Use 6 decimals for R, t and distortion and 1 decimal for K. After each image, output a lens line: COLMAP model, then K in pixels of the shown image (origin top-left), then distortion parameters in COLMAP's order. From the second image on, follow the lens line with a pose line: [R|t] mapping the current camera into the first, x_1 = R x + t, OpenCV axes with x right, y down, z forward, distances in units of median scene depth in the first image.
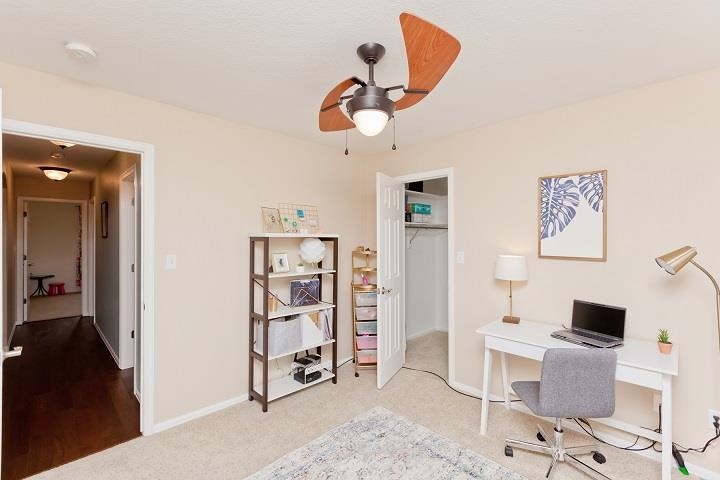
lens RADIAL K [[324.0, 0, 358.9], [0, 324.0, 238.9], [0, 0, 1]] dist [-0.000113, 0.000166]
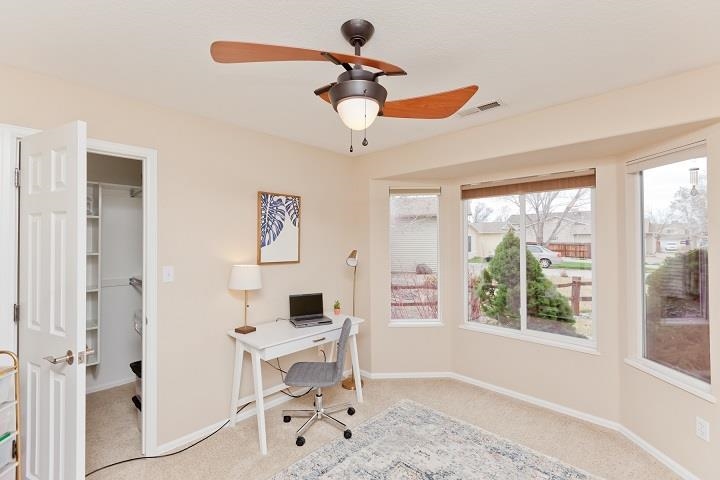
lens RADIAL K [[324.0, 0, 359.0], [0, 324.0, 239.3], [0, 0, 1]] dist [-0.000113, 0.000166]
pose [[-0.040458, 0.006442, 0.999160, -0.574846], [0.004635, 0.999970, -0.006259, -0.019833], [-0.999170, 0.004378, -0.040487, 0.742832]]
